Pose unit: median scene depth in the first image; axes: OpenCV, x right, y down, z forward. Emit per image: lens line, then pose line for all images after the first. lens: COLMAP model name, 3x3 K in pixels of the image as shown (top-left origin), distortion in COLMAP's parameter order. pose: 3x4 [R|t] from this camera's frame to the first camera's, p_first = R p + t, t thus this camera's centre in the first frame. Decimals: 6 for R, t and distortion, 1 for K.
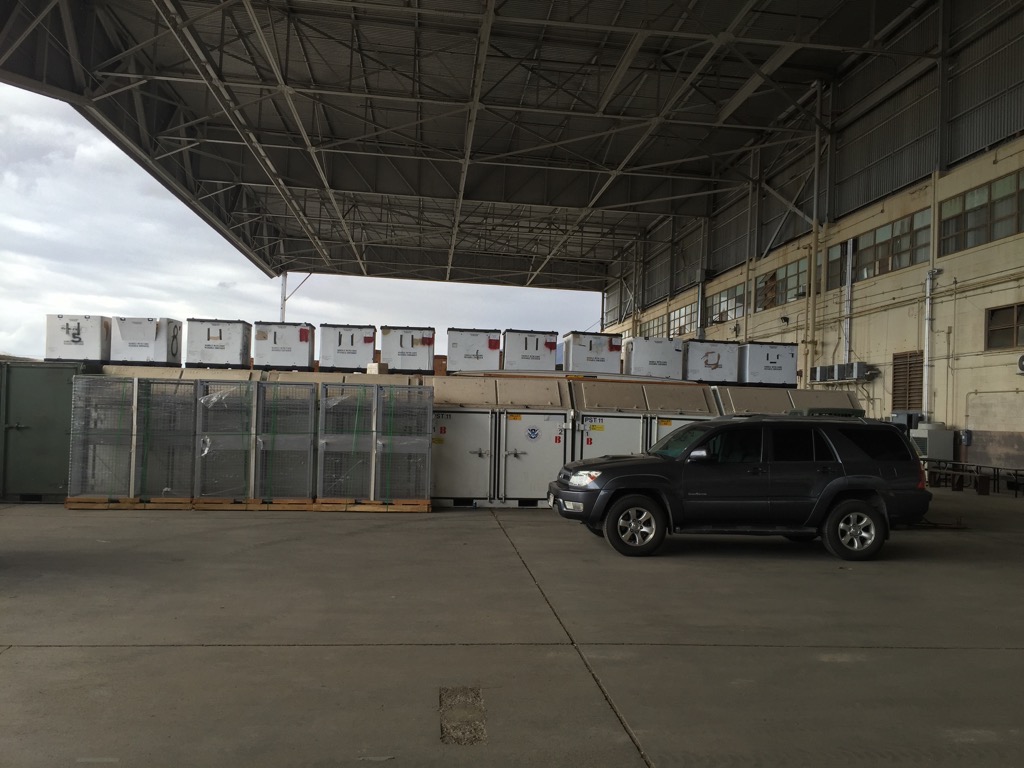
lens RADIAL K [[888.5, 0, 519.6], [0, 888.5, 388.7], [0, 0, 1]] dist [0.067373, -0.019495]
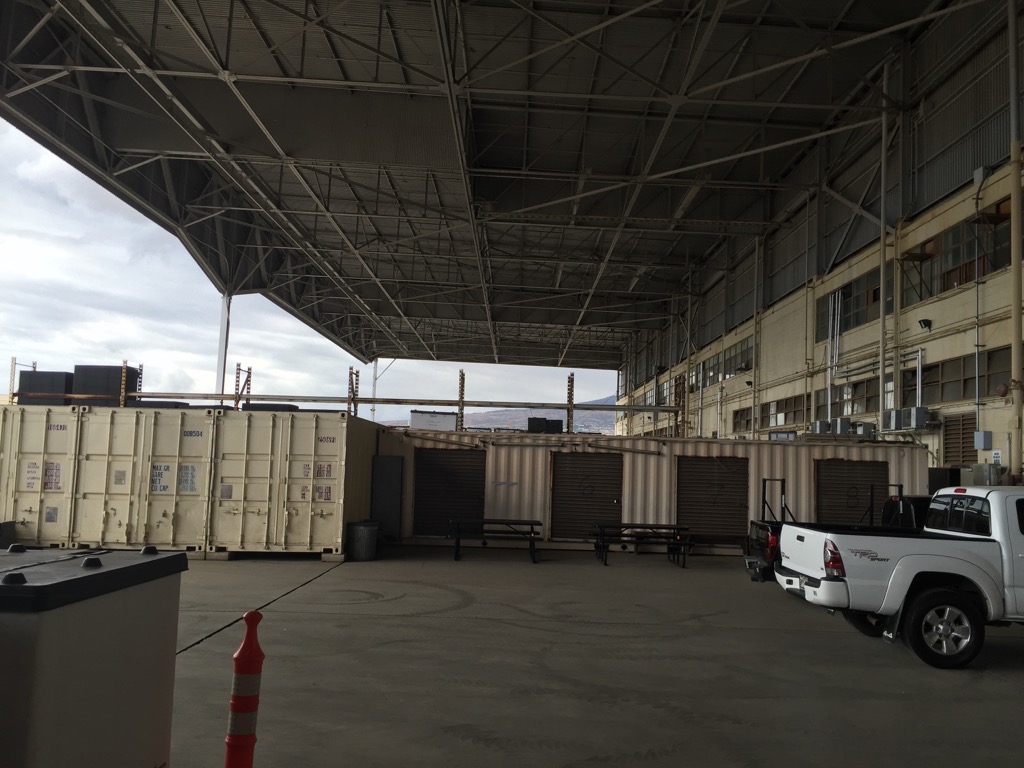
lens RADIAL K [[888.5, 0, 515.2], [0, 888.5, 384.7], [0, 0, 1]] dist [0.067373, -0.019495]
pose [[0.994720, -0.007755, -0.102328, 0.219132], [0.001275, 0.997998, -0.063238, -0.021320], [0.102614, 0.062773, 0.992739, -0.812863]]
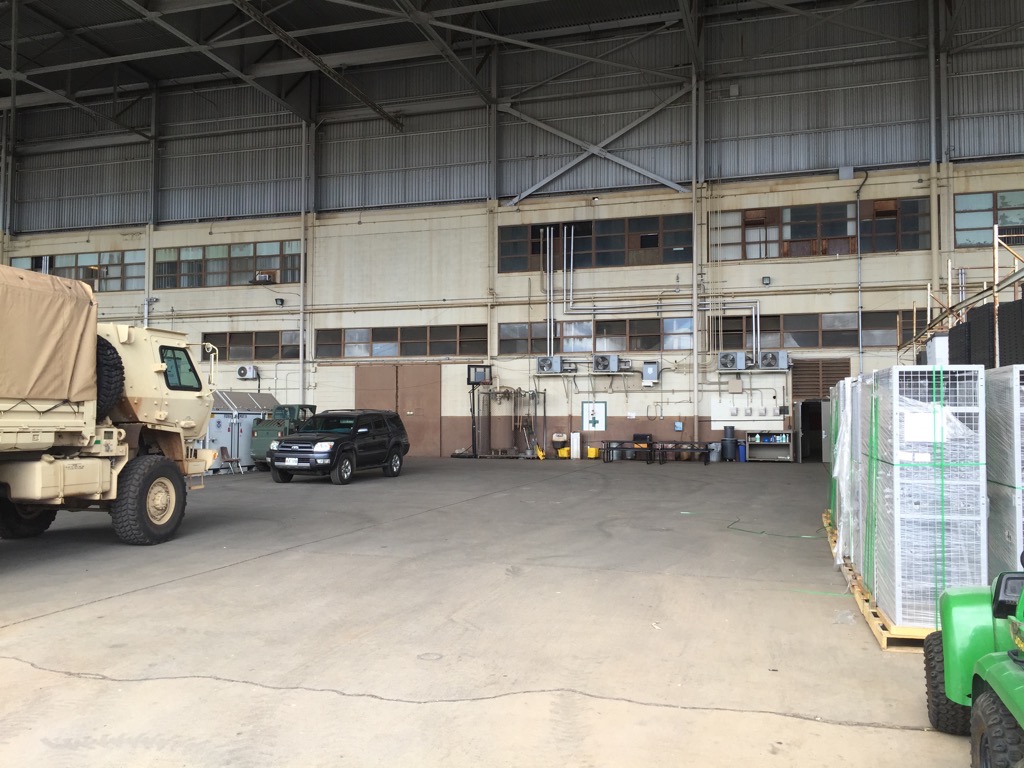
lens RADIAL K [[888.5, 0, 513.9], [0, 888.5, 381.1], [0, 0, 1]] dist [0.067373, -0.019495]
pose [[0.388448, 0.010133, 0.921415, -0.538530], [-0.016101, 0.999862, -0.004208, -0.010900], [-0.921330, -0.013201, 0.388557, -0.018623]]
